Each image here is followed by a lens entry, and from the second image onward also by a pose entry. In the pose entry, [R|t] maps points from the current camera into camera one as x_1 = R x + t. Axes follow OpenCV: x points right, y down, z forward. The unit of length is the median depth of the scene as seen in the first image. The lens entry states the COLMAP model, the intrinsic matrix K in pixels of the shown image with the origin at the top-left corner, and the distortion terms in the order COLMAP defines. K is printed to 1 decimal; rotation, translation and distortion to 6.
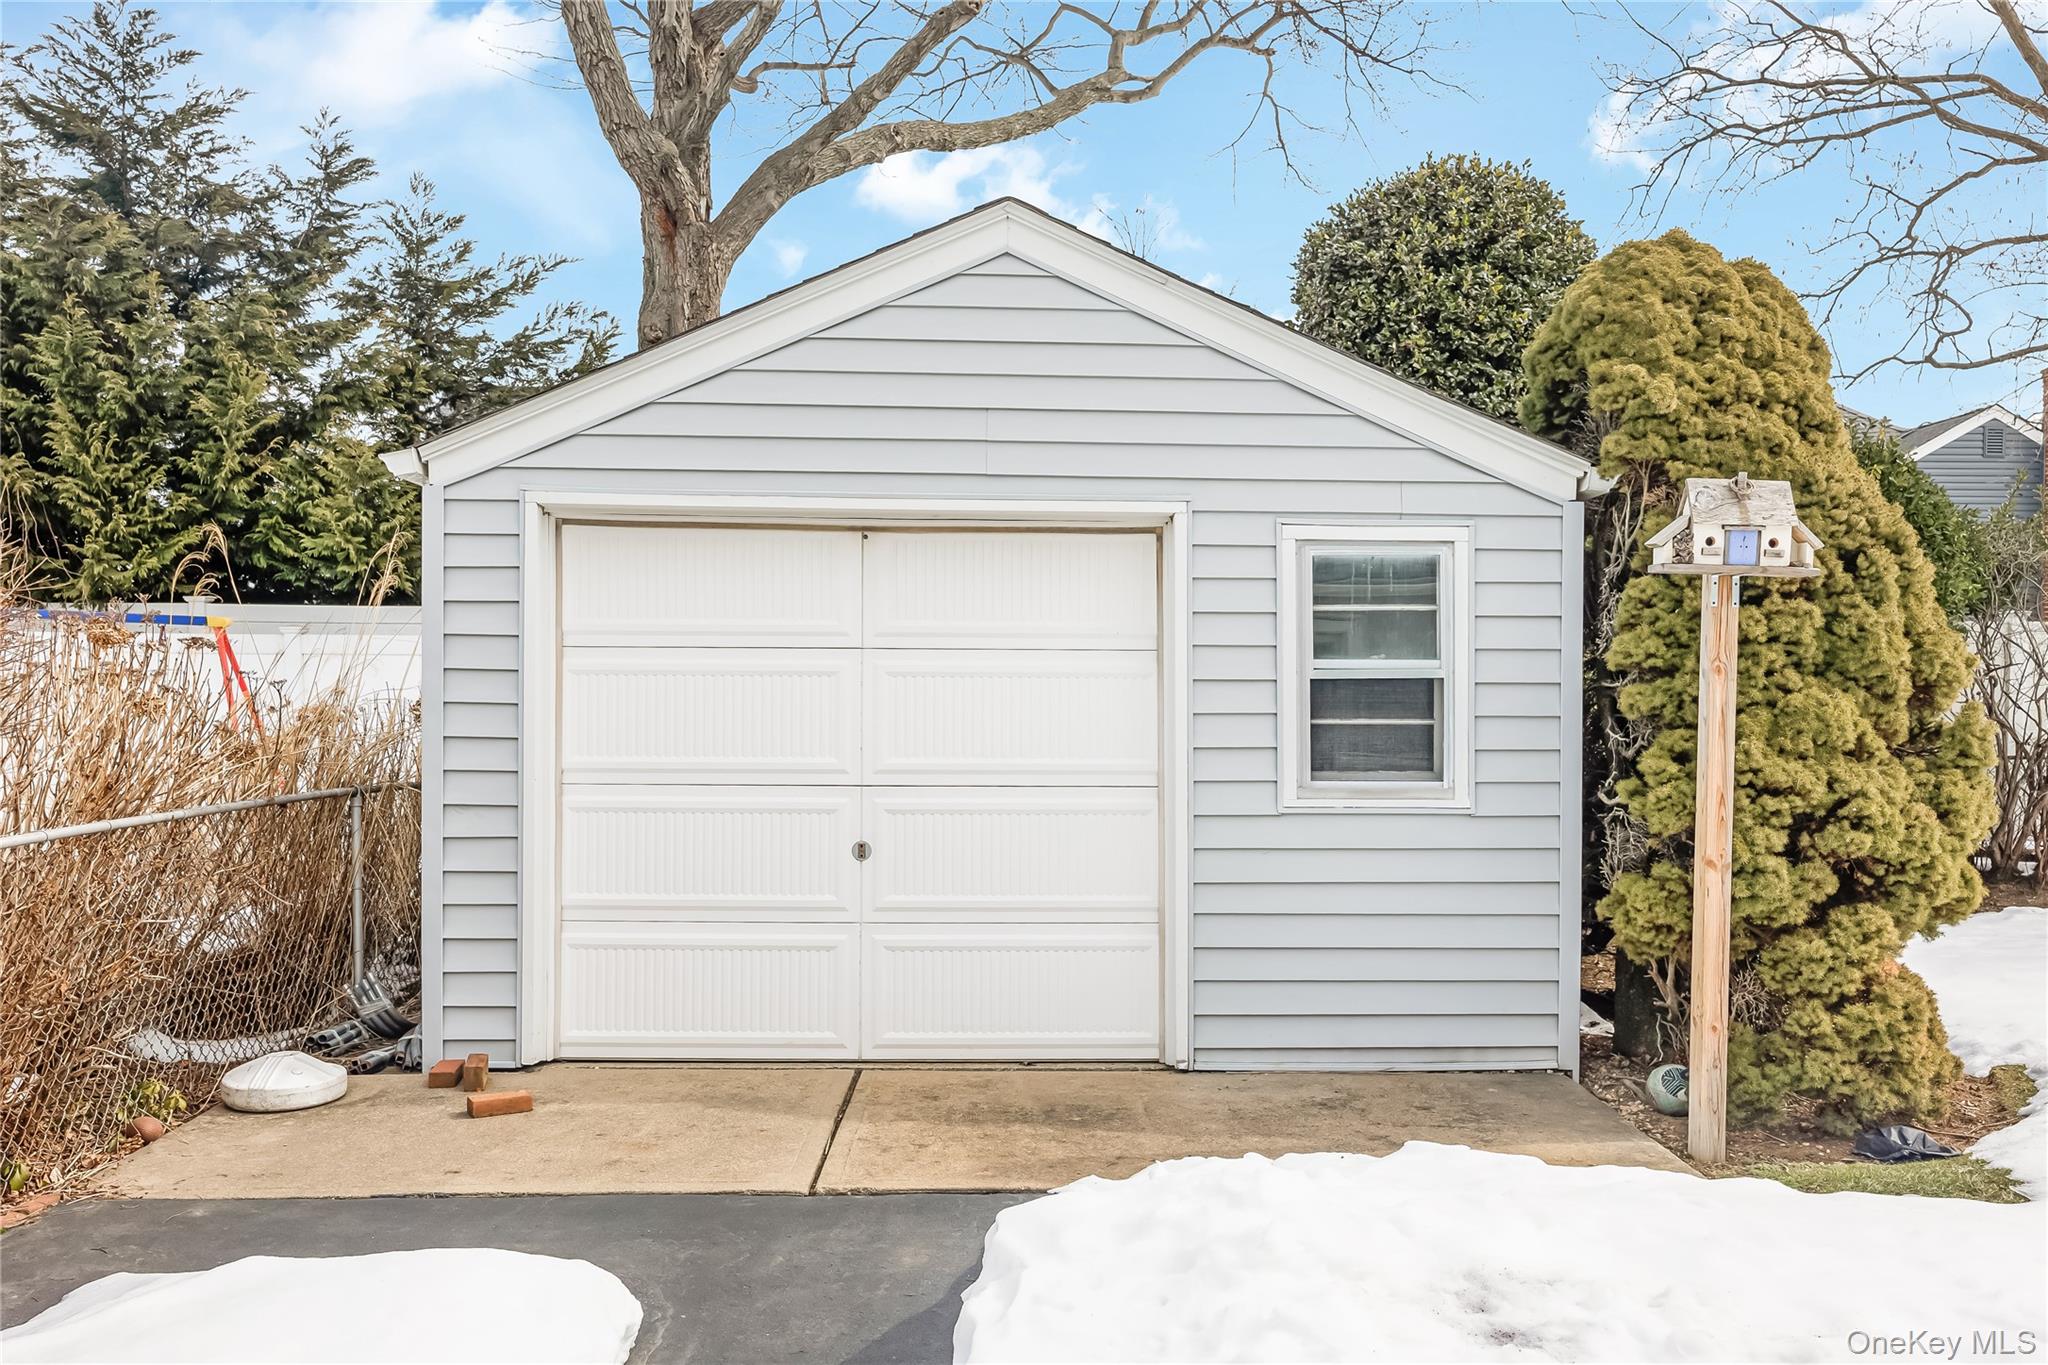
lens RADIAL K [[1780.1, 0, 1042.6], [0, 1780.1, 739.7], [0, 0, 1]] dist [-0.005426, 0.004804]
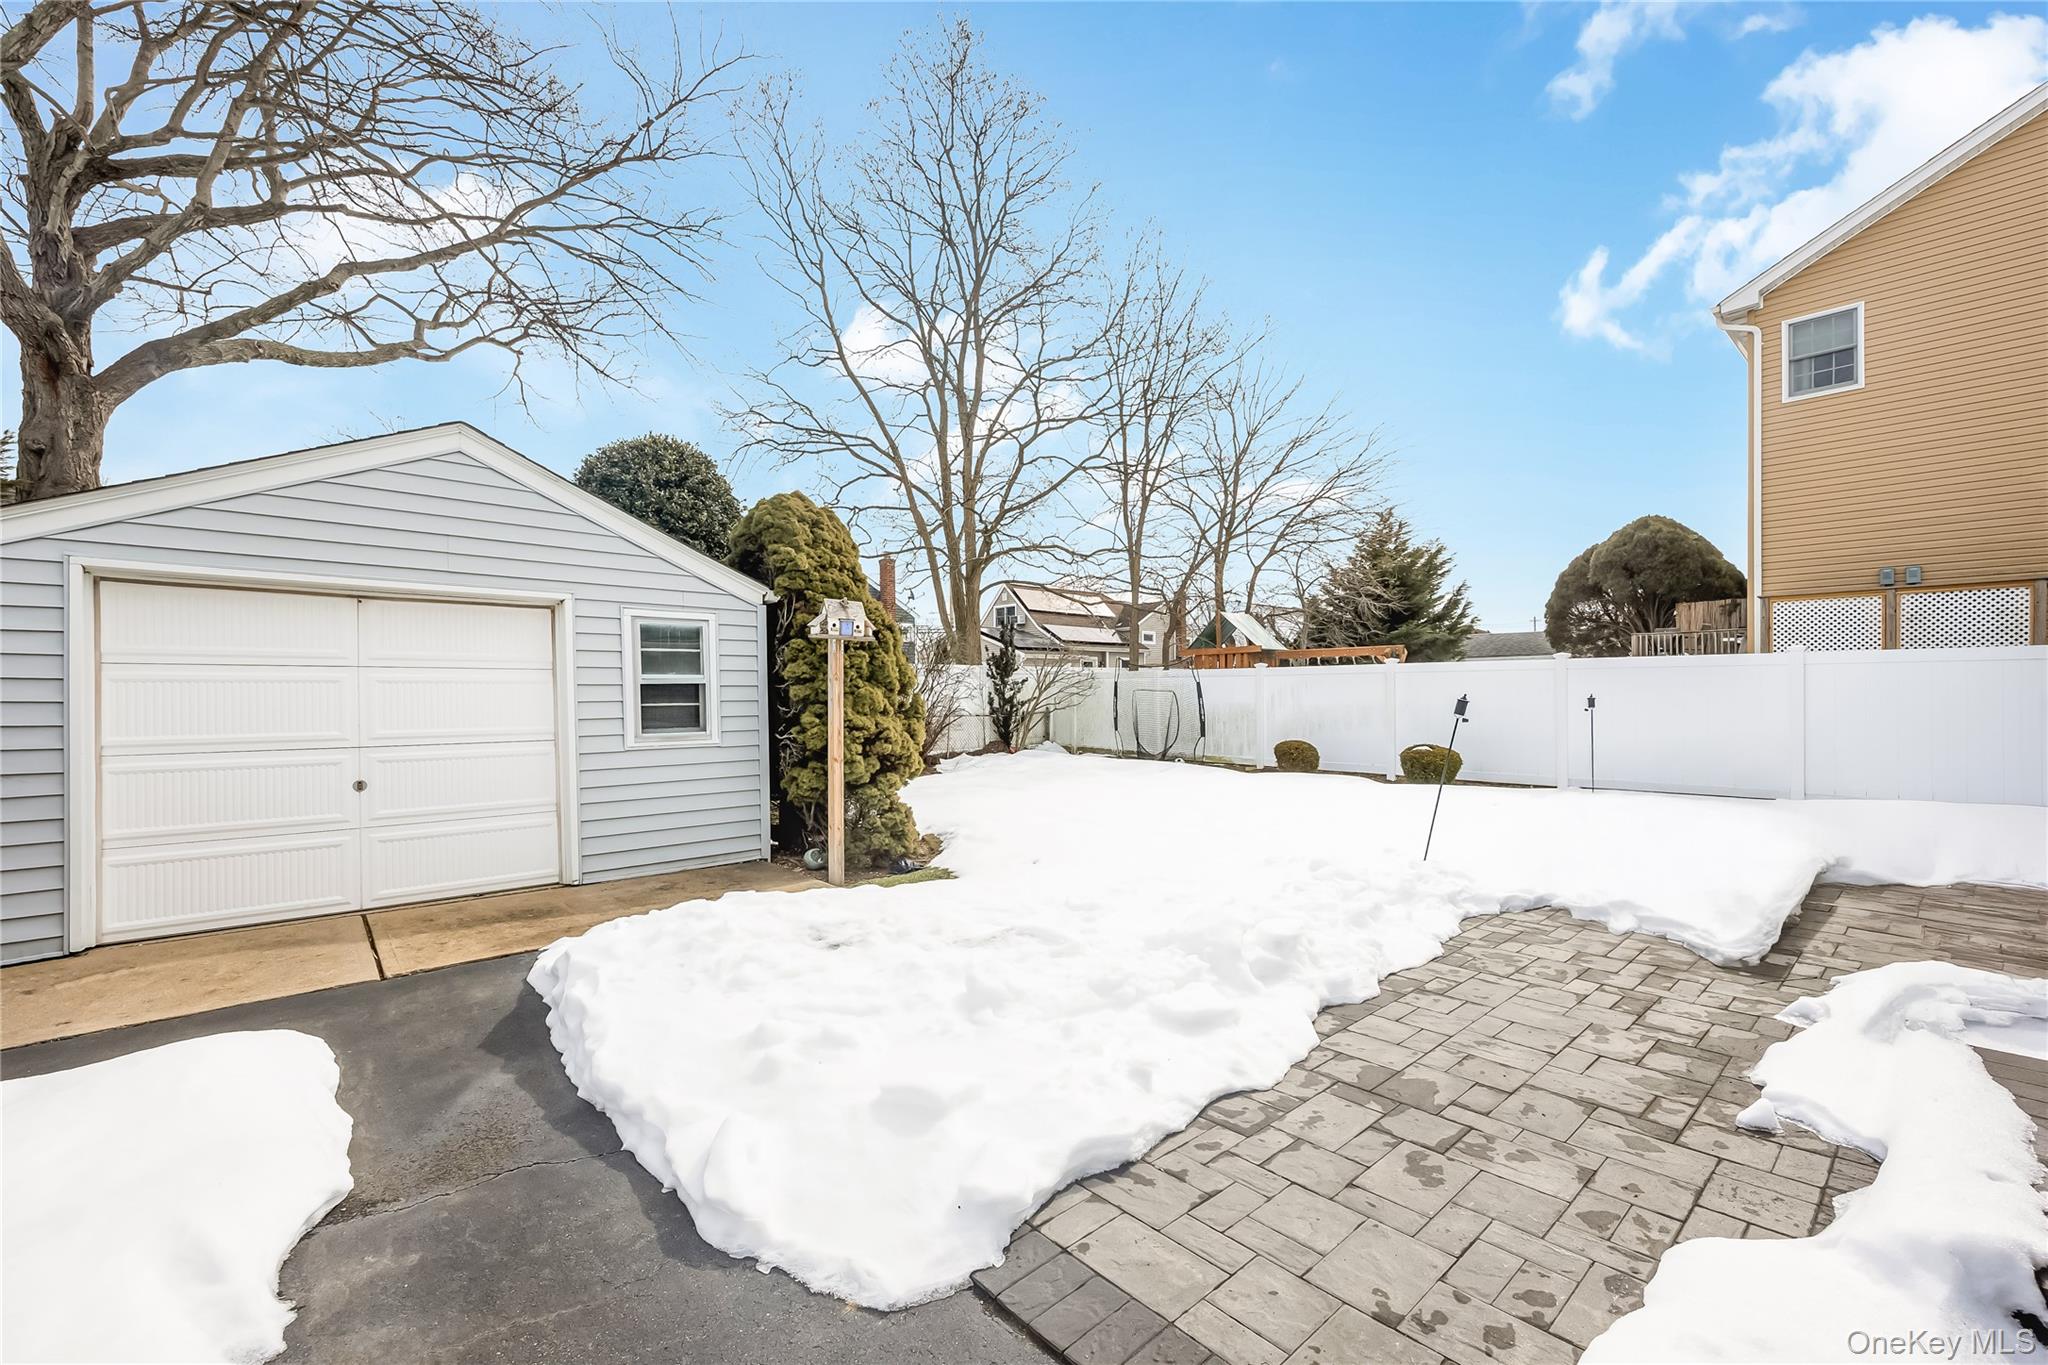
lens RADIAL K [[836.4, 0, 1048.5], [0, 836.4, 690.2], [0, 0, 1]] dist [-0.002757, 0.000343]
pose [[0.754992, -0.008033, 0.655684, -0.126225], [0.030148, 0.999293, -0.022471, 0.008906], [-0.655040, 0.036733, 0.754701, -0.033564]]
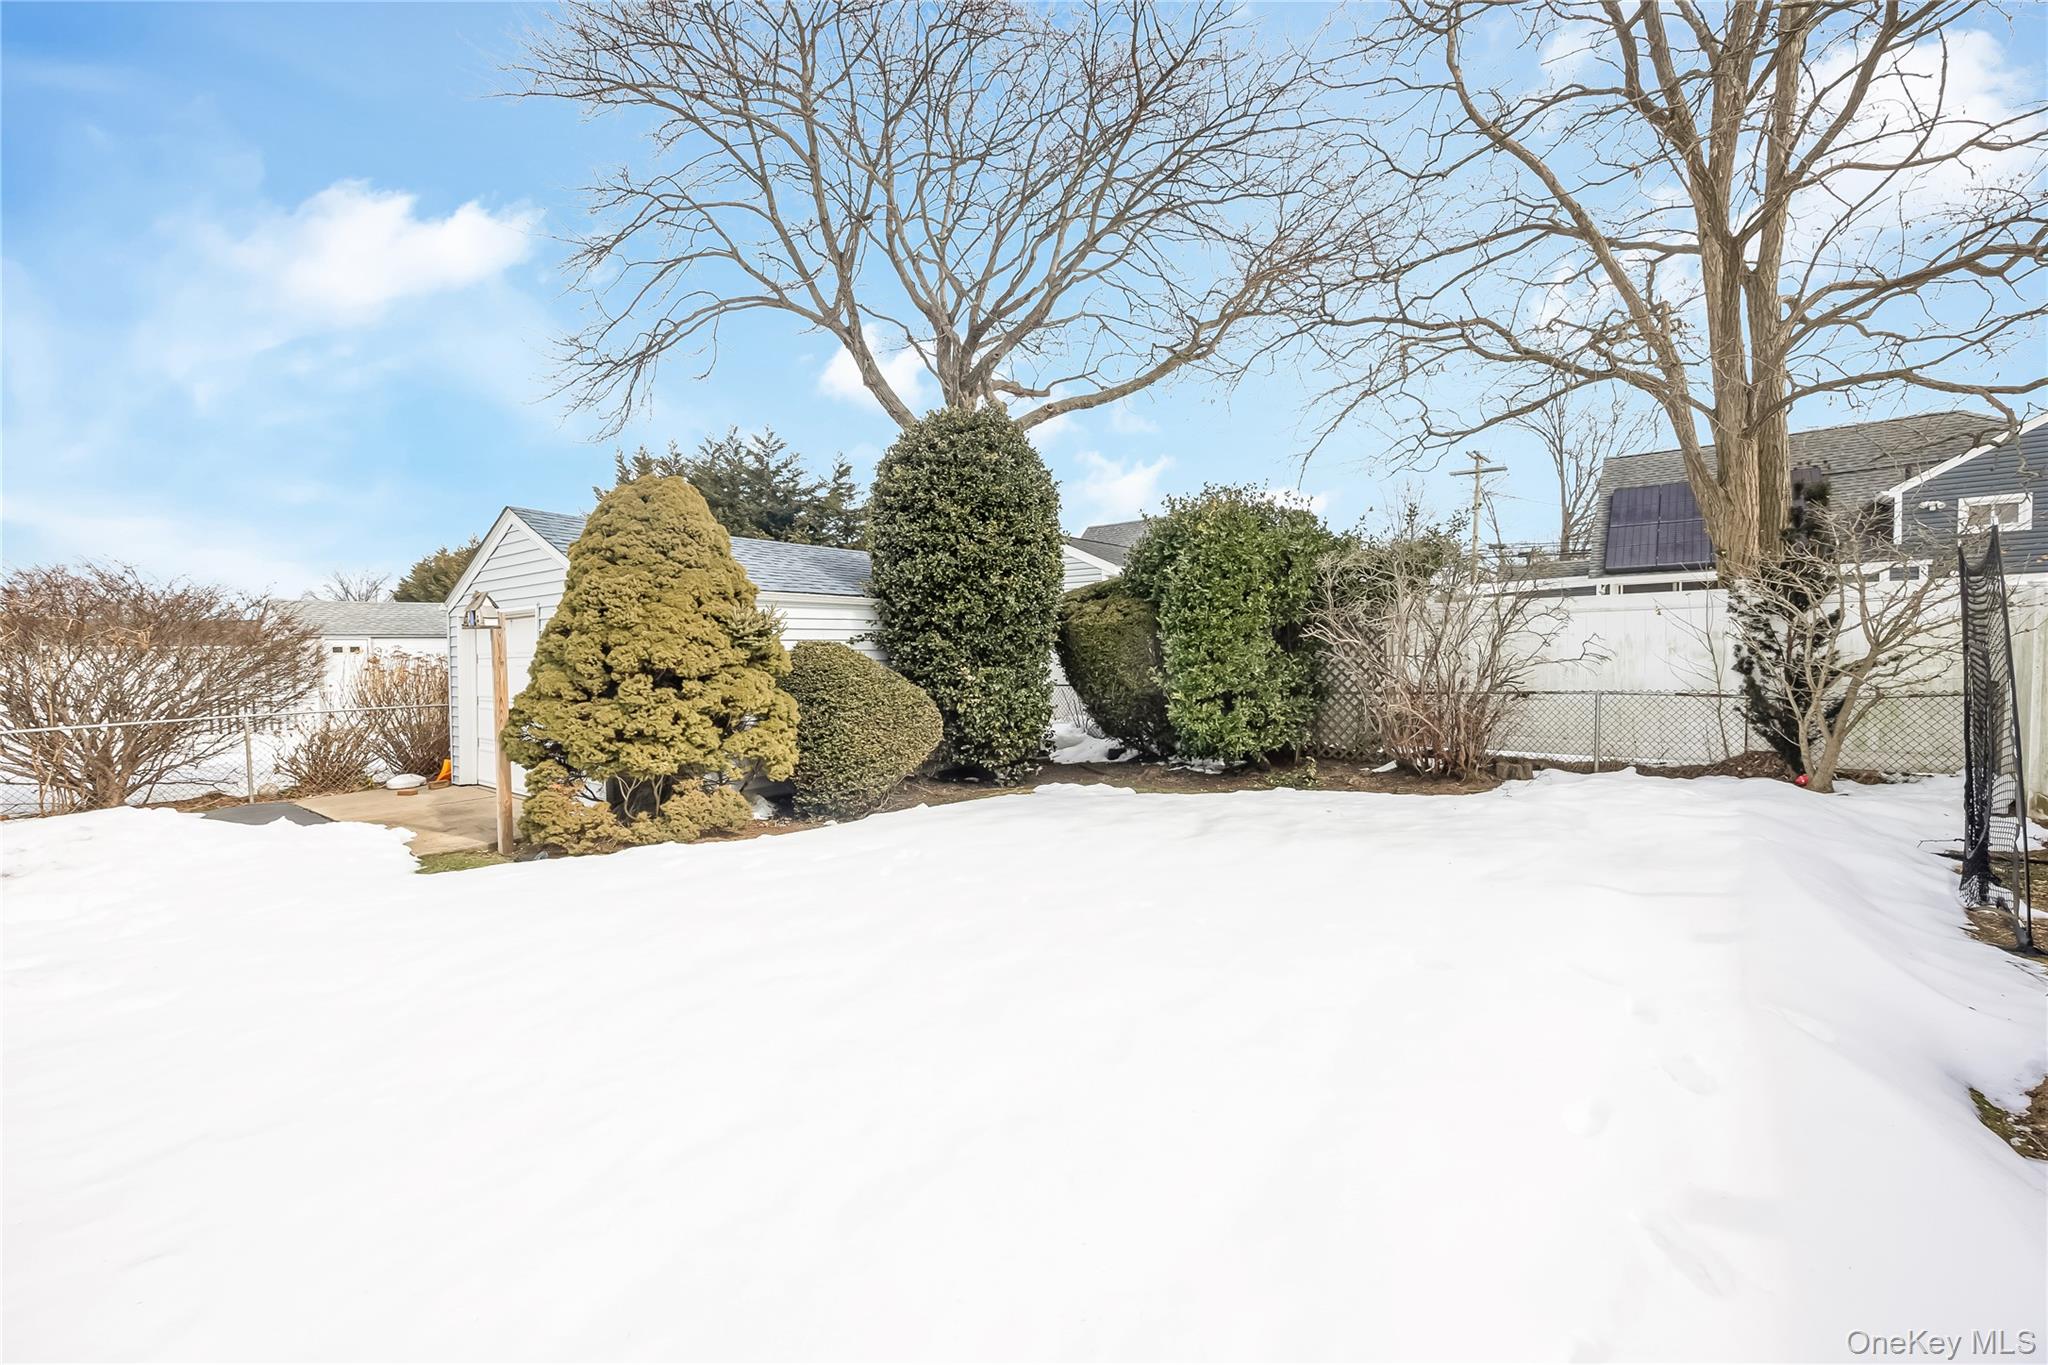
lens RADIAL K [[836.4, 0, 1032.0], [0, 836.4, 680.4], [0, 0, 1]] dist [-0.002757, 0.000343]
pose [[0.762399, -0.000389, -0.647107, 1.991735], [0.006339, 0.999956, 0.006867, -0.021554], [0.647076, -0.009337, 0.762368, 0.632649]]
